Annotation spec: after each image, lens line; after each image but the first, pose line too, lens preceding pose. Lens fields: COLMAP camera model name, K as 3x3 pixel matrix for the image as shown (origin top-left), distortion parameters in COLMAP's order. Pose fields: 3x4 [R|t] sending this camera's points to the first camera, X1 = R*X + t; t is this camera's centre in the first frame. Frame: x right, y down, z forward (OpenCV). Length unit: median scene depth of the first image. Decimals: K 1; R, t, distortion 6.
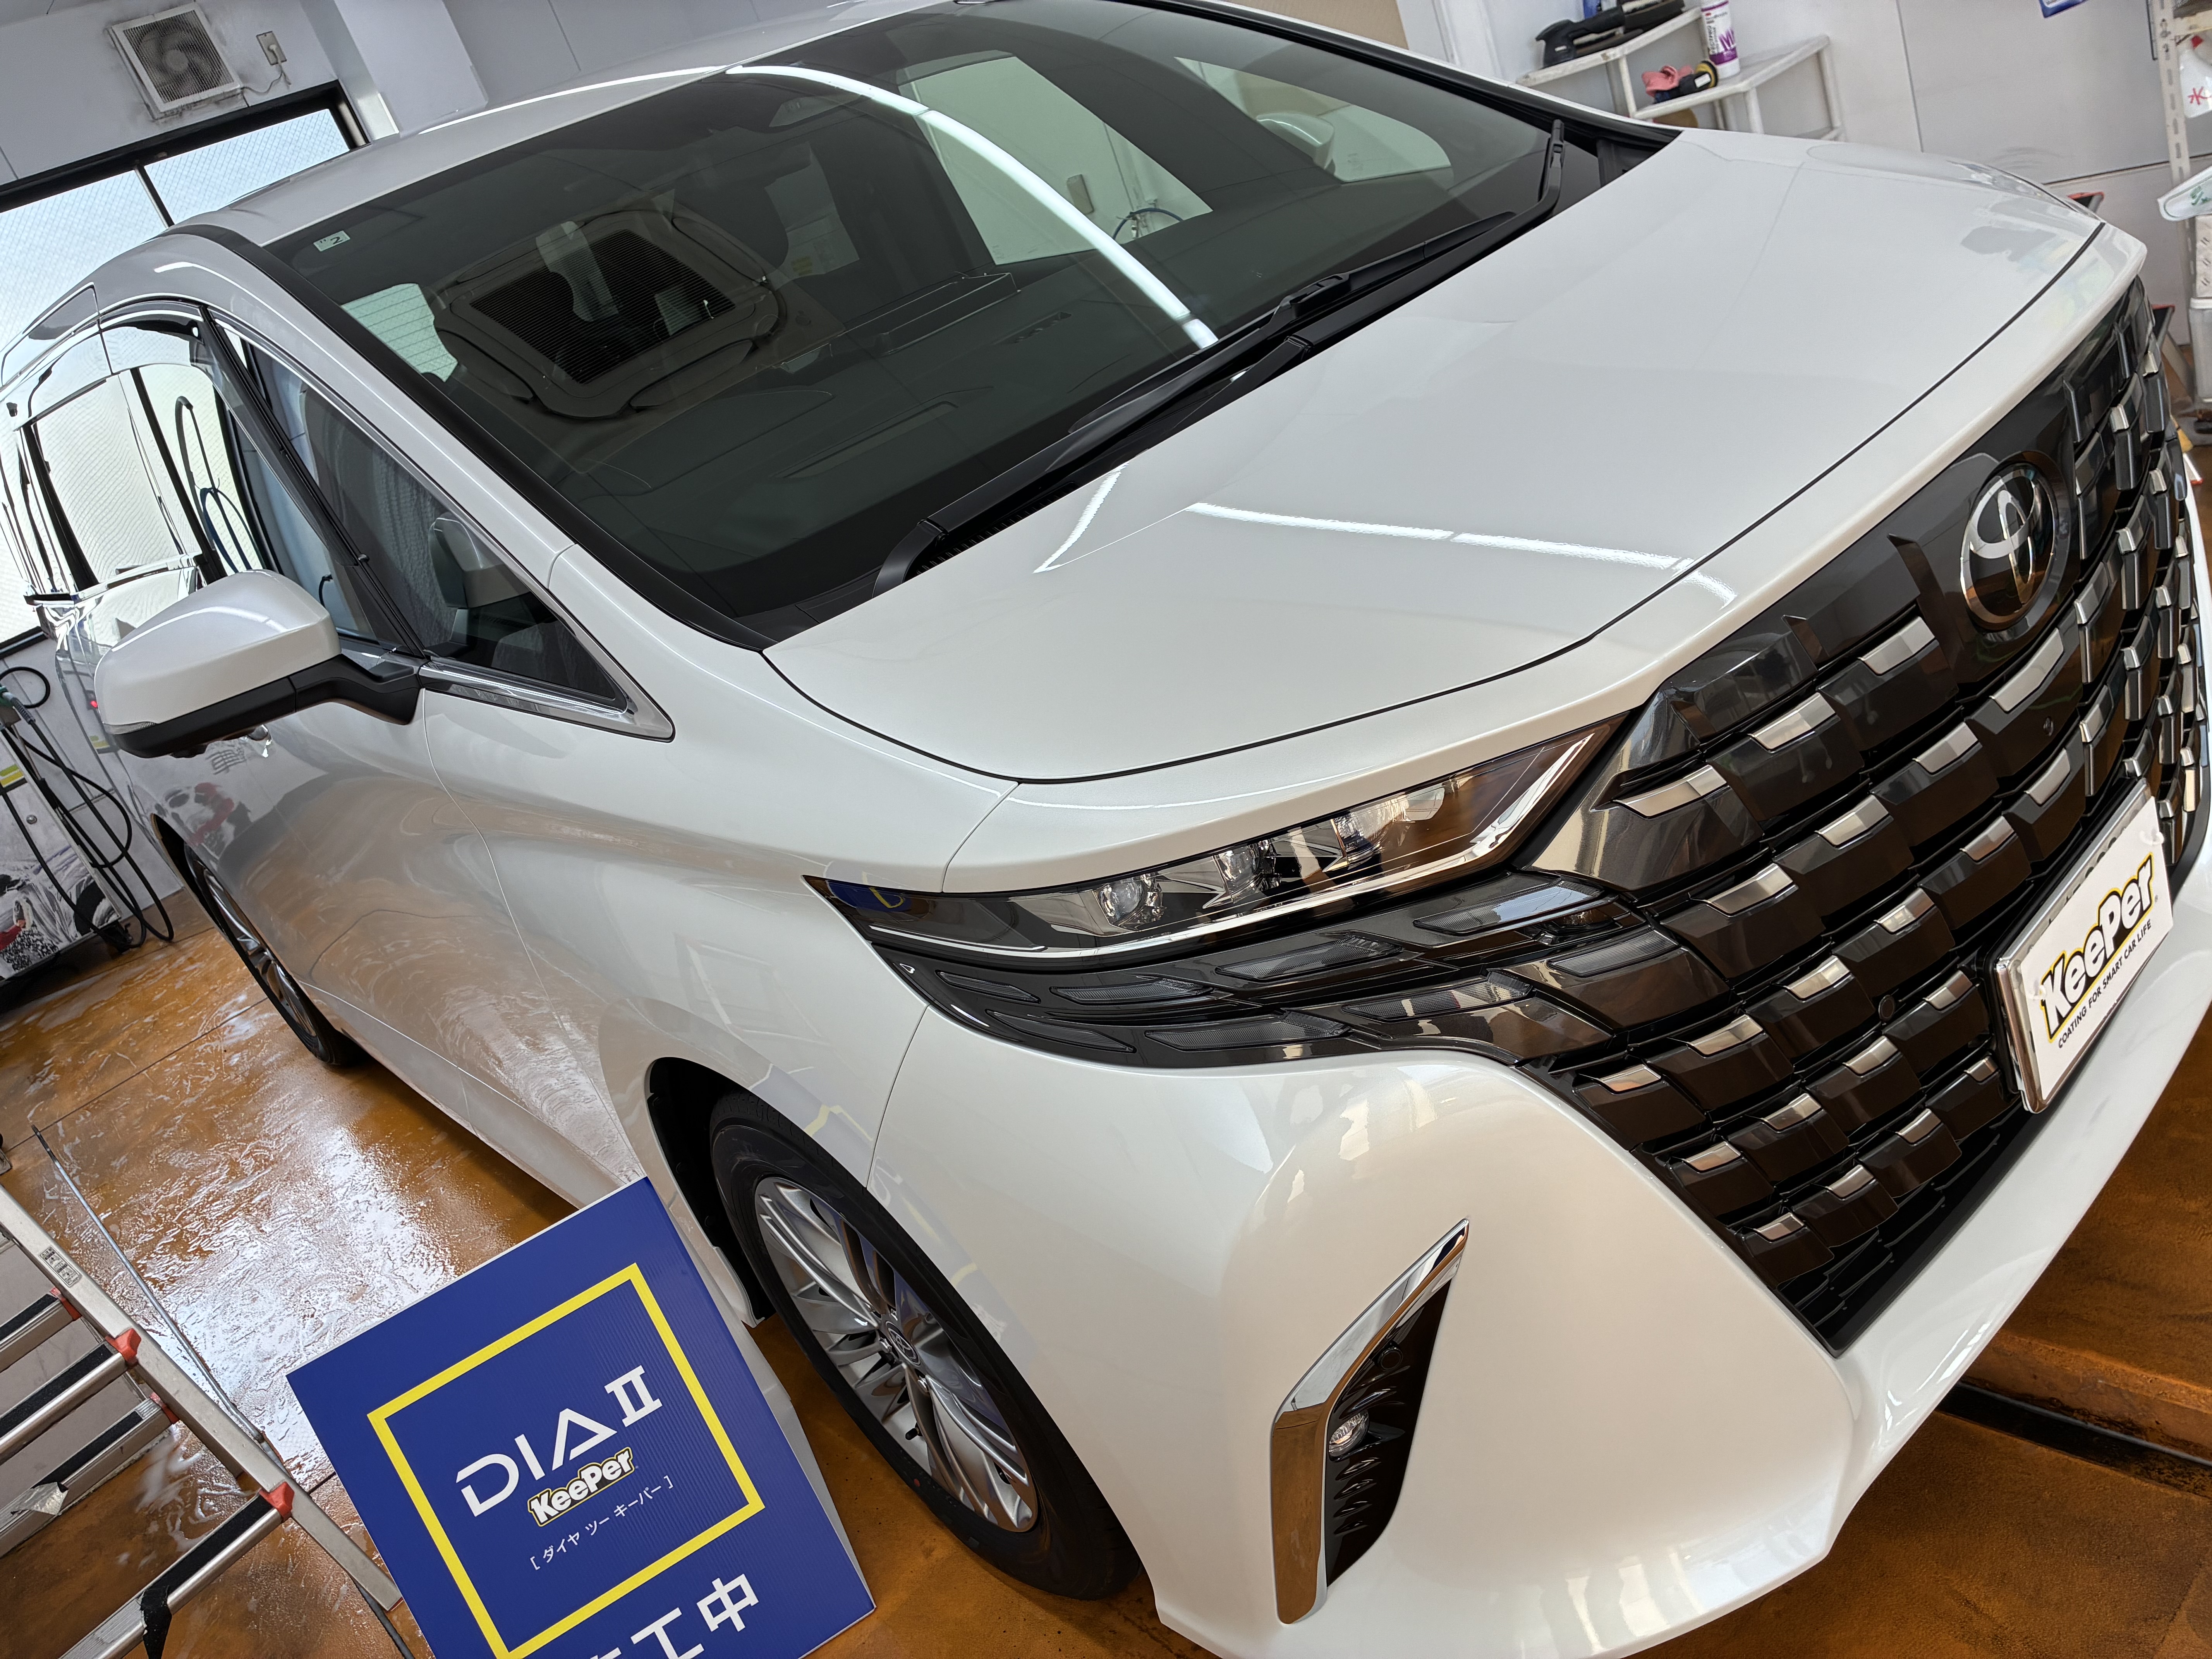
lens RADIAL K [[1682.6, 0, 1106.0], [0, 1682.6, 829.5], [0, 0, 1]] dist [-0.031103, -0.082256]
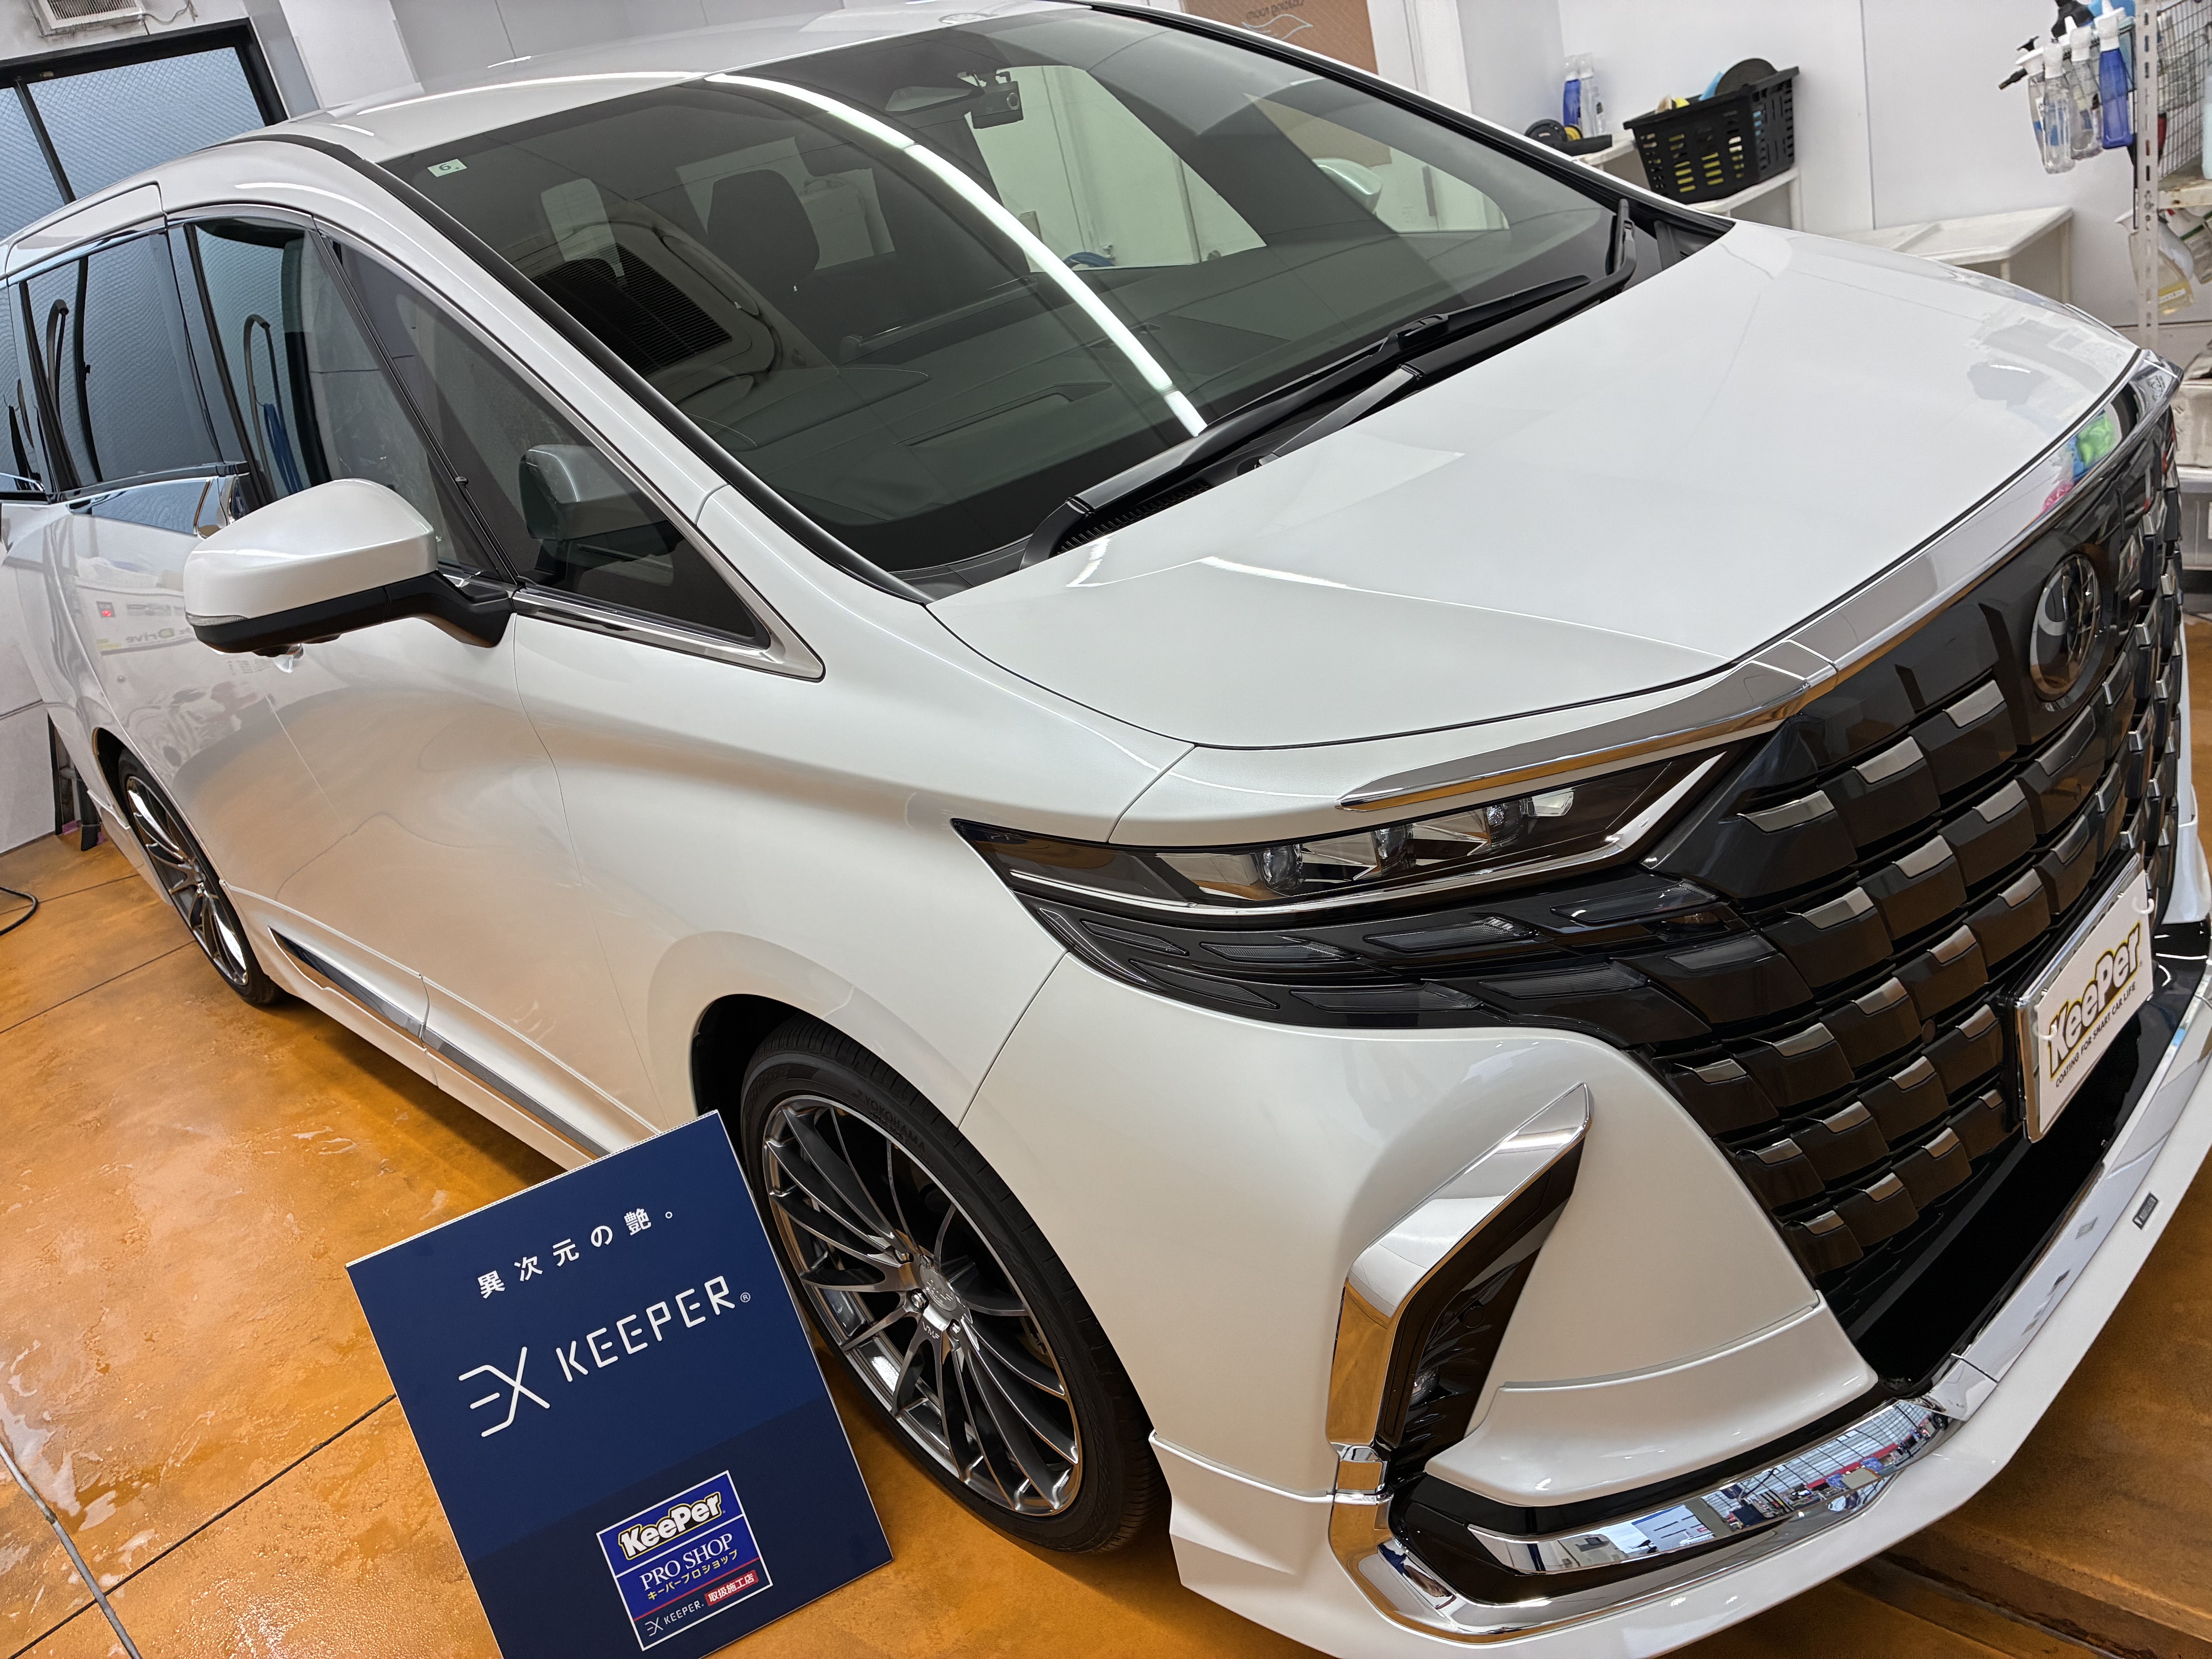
lens RADIAL K [[1693.6, 0, 1106.0], [0, 1693.6, 829.5], [0, 0, 1]] dist [-0.087052, 0.004977]
pose [[0.992820, 0.095314, 0.072272, -0.155648], [-0.094141, 0.995368, -0.019477, 0.044857], [-0.073793, 0.012534, 0.997195, -0.052166]]
